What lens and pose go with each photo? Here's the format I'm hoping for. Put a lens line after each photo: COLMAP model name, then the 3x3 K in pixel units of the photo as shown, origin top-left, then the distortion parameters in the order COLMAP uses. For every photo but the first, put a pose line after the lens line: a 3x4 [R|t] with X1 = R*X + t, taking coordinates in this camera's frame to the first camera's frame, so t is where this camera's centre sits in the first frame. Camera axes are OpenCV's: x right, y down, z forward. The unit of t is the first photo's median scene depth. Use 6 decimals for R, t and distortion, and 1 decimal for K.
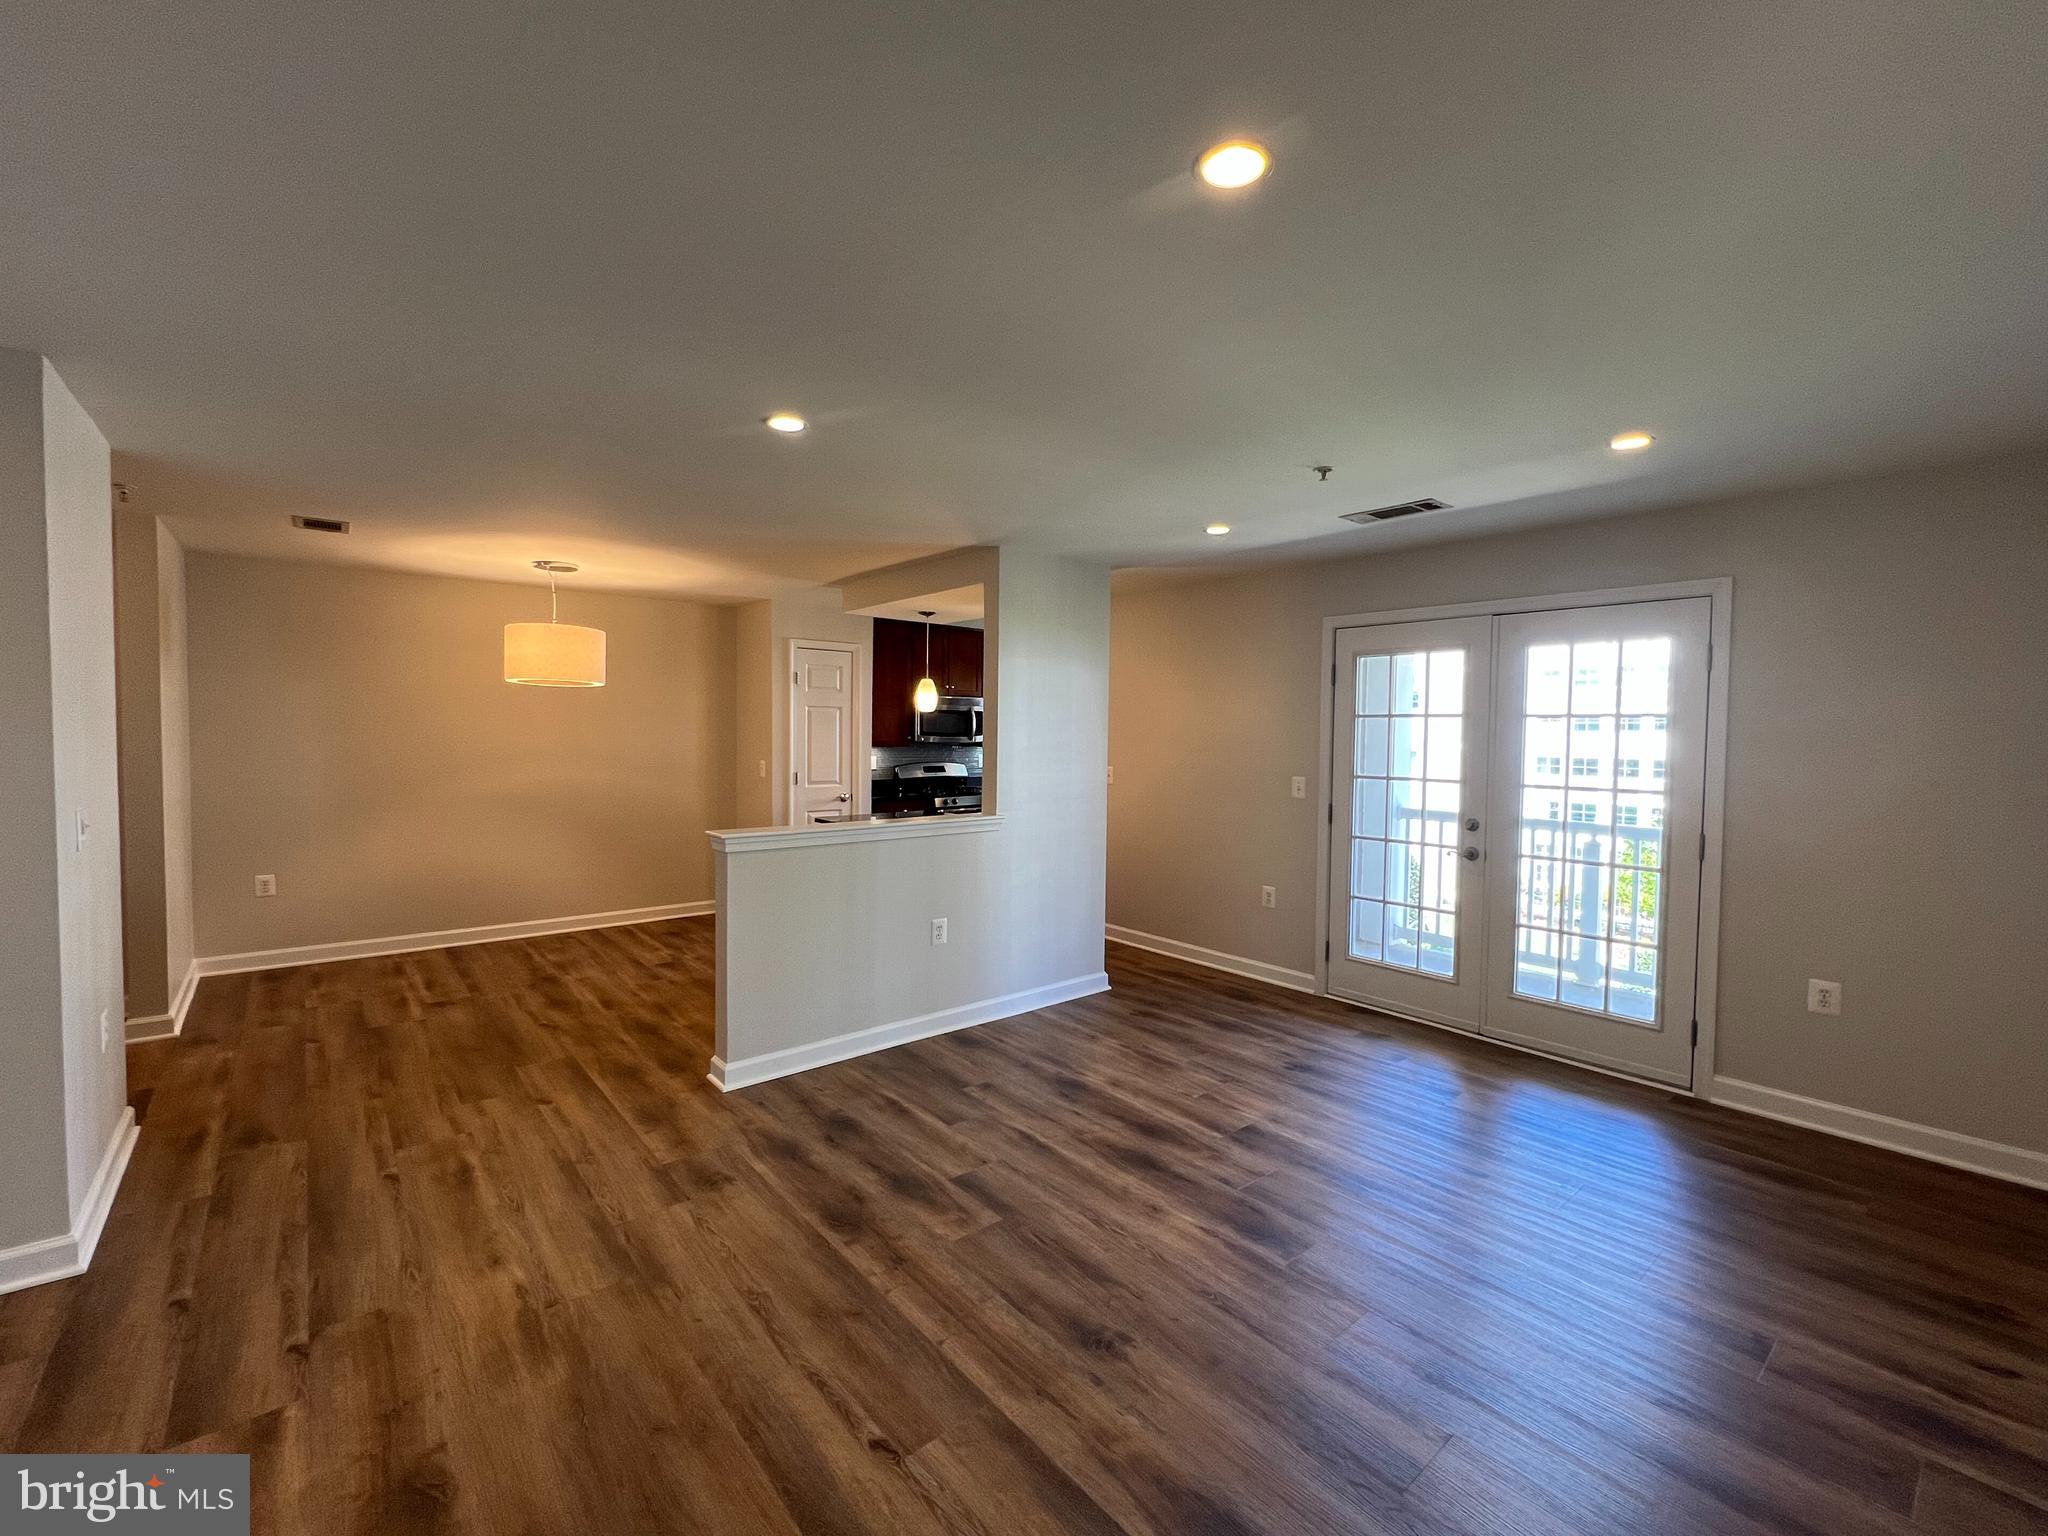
lens RADIAL K [[863.0, 0, 1022.2], [0, 863.0, 762.7], [0, 0, 1]] dist [-0.001956, 0.000047]
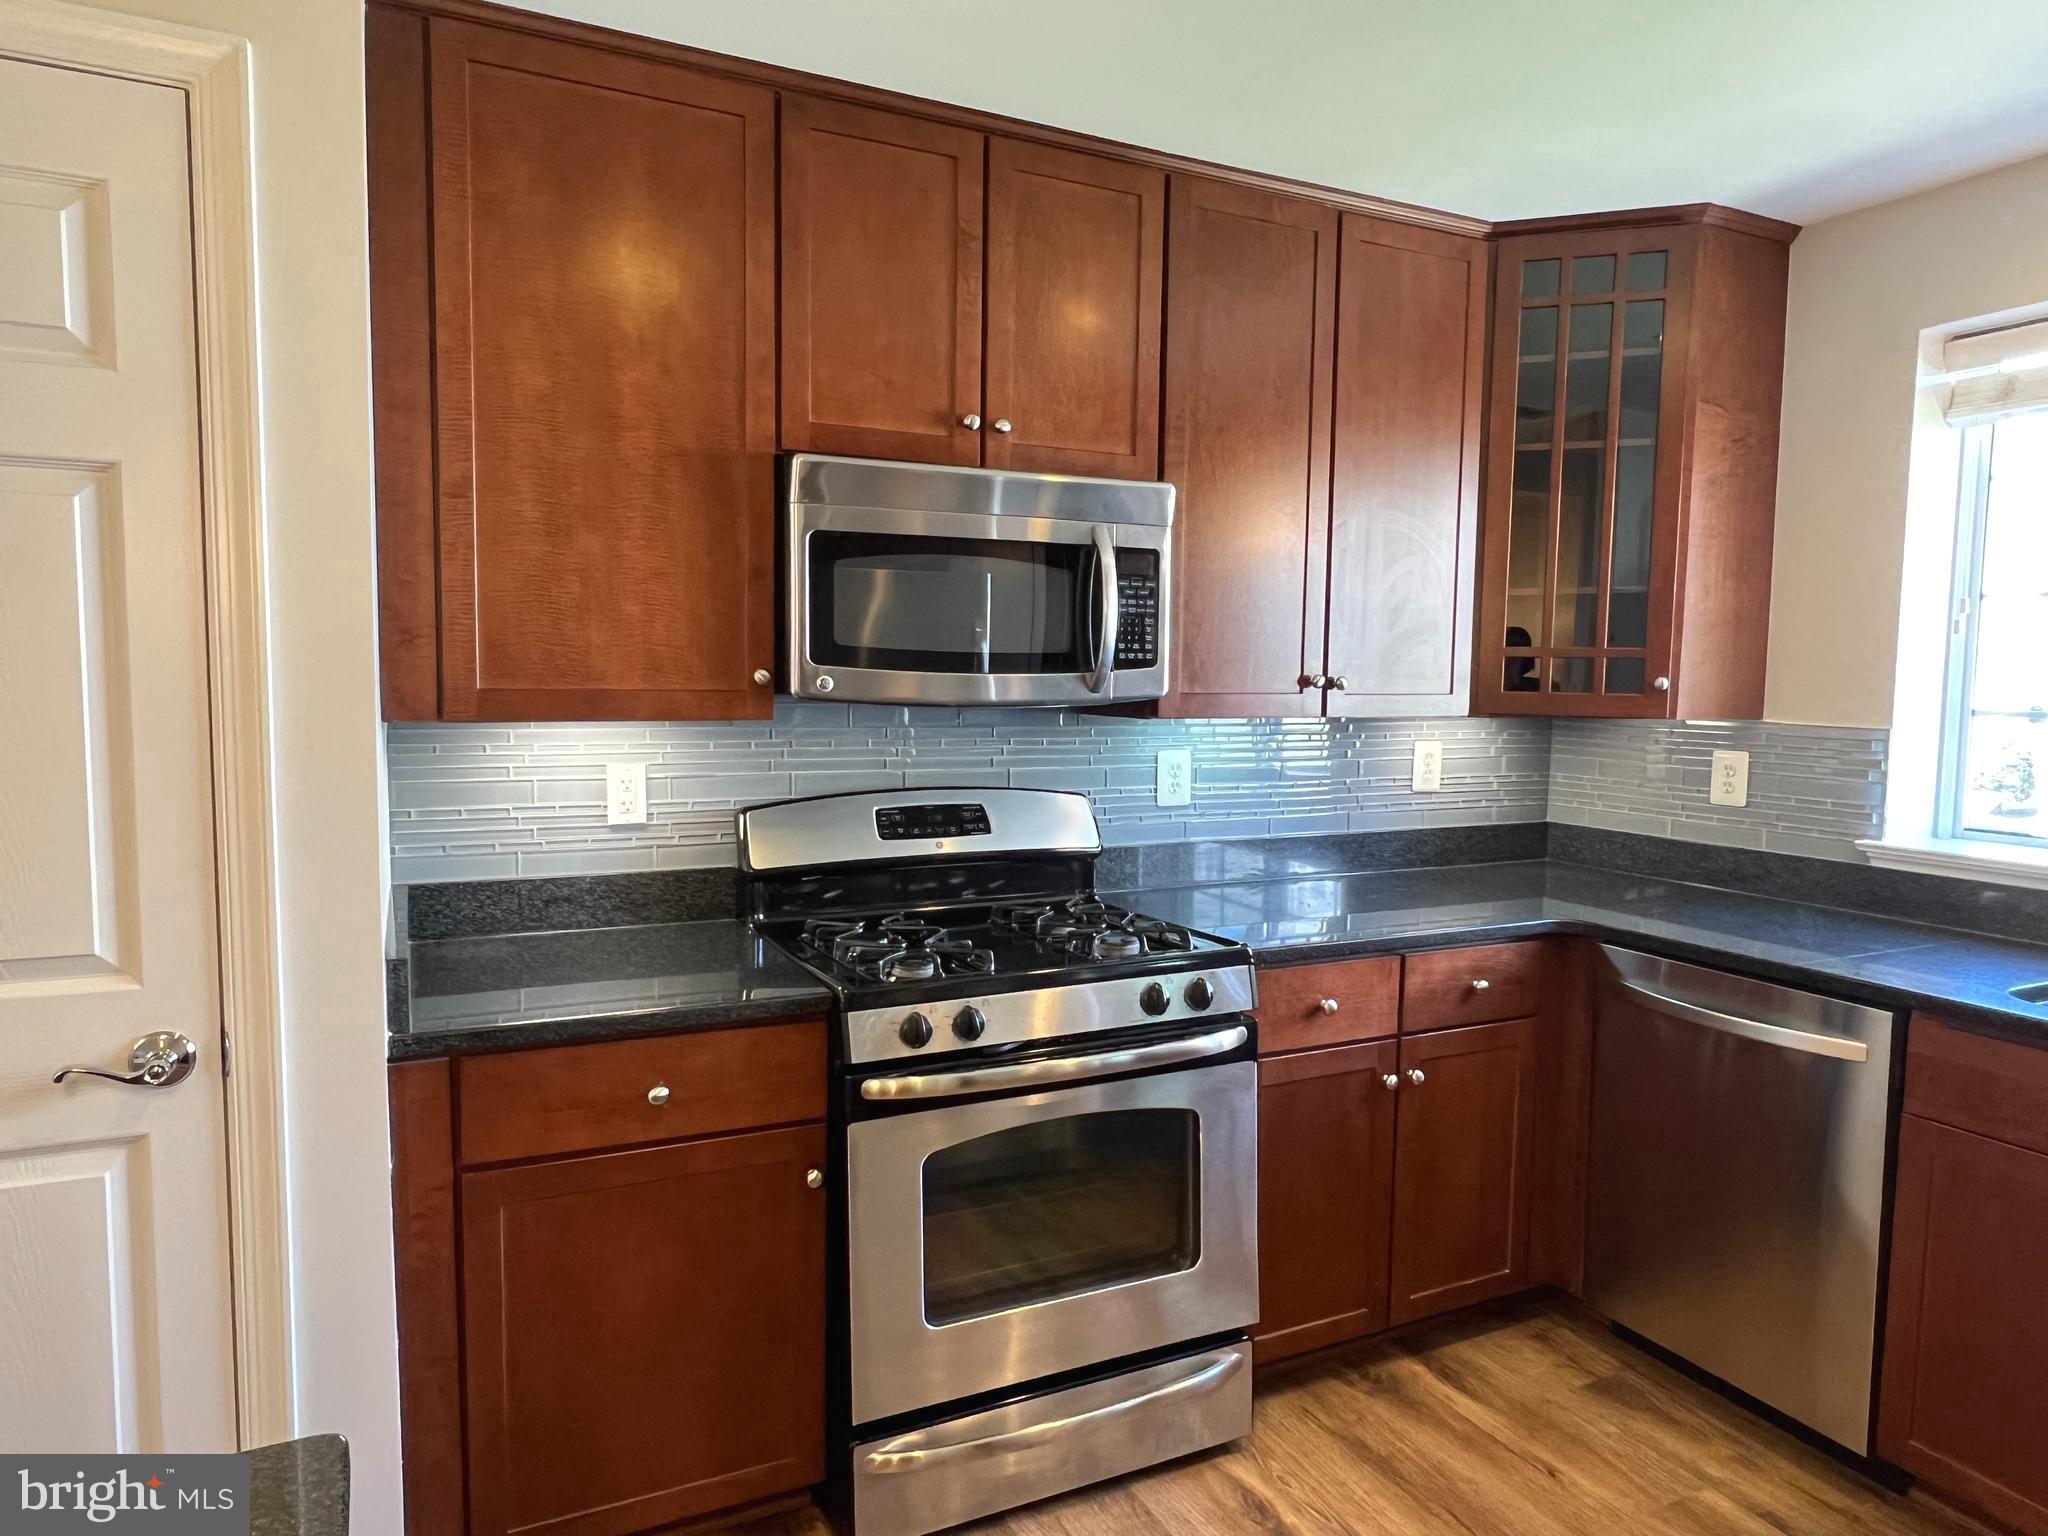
lens RADIAL K [[1319.3, 0, 1016.7], [0, 1319.3, 776.5], [0, 0, 1]] dist [-0.000171, -0.004568]
pose [[0.971150, 0.022852, -0.237372, -0.005738], [-0.012518, 0.998911, 0.044949, -0.038412], [0.238140, -0.040681, 0.970378, 1.369314]]
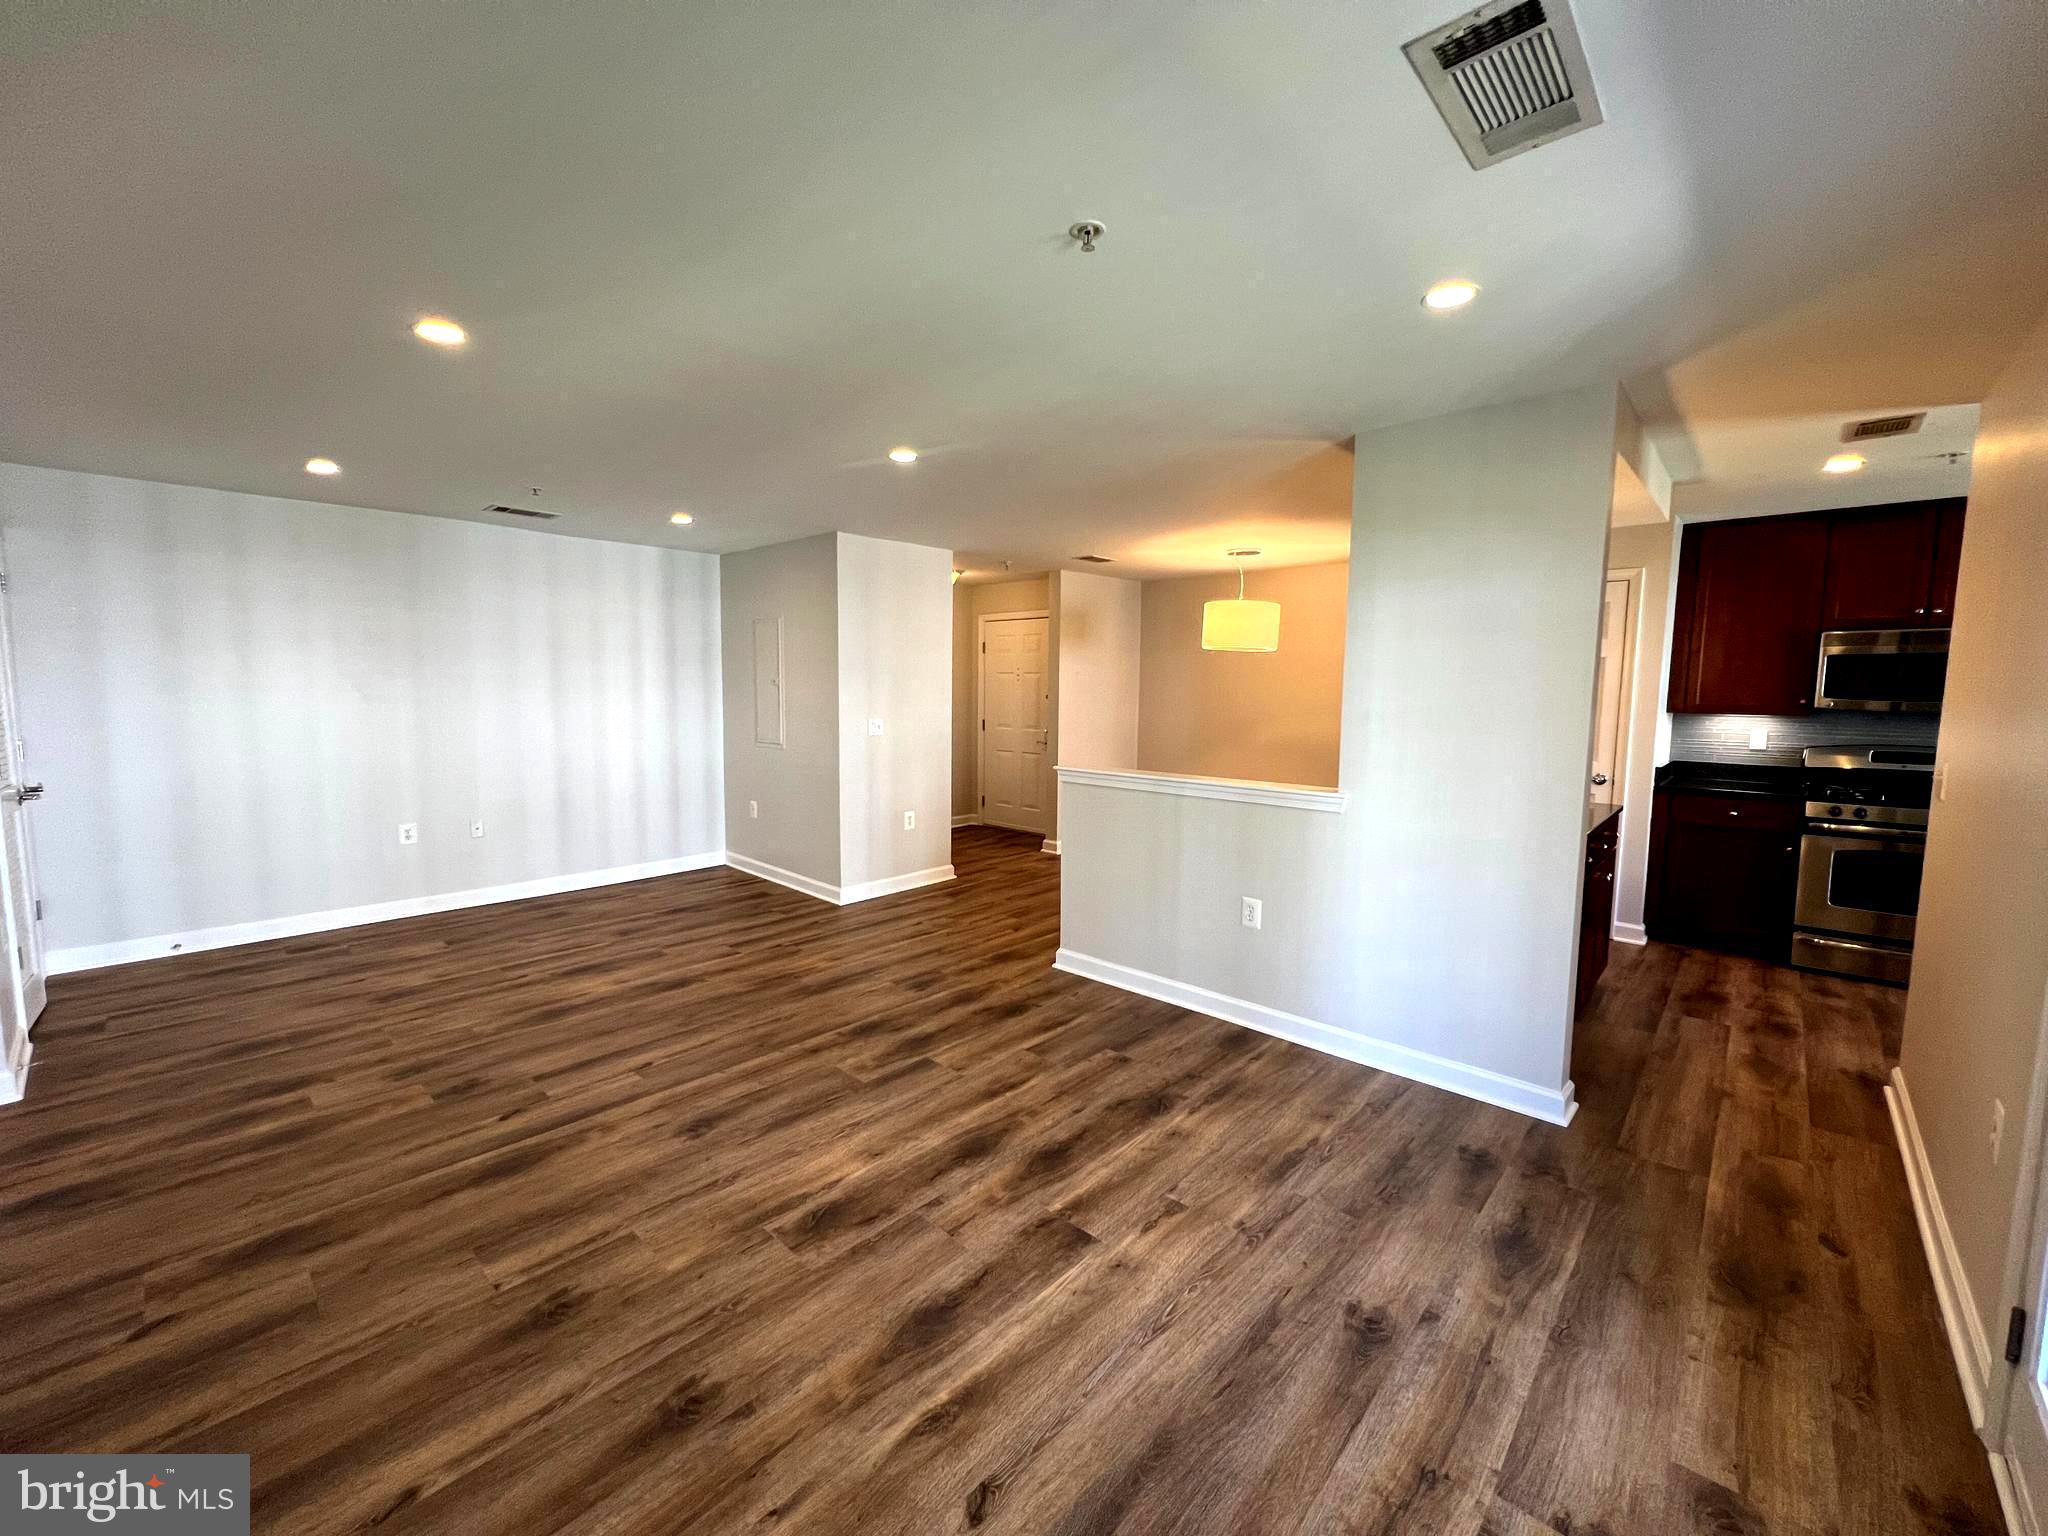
lens RADIAL K [[817.2, 0, 1025.1], [0, 817.2, 774.0], [0, 0, 1]] dist [-0.003299, 0.000656]
pose [[0.128338, 0.097727, -0.986904, 0.723625], [-0.044550, 0.994696, 0.092705, -0.012235], [0.990729, 0.032069, 0.132011, 0.698856]]
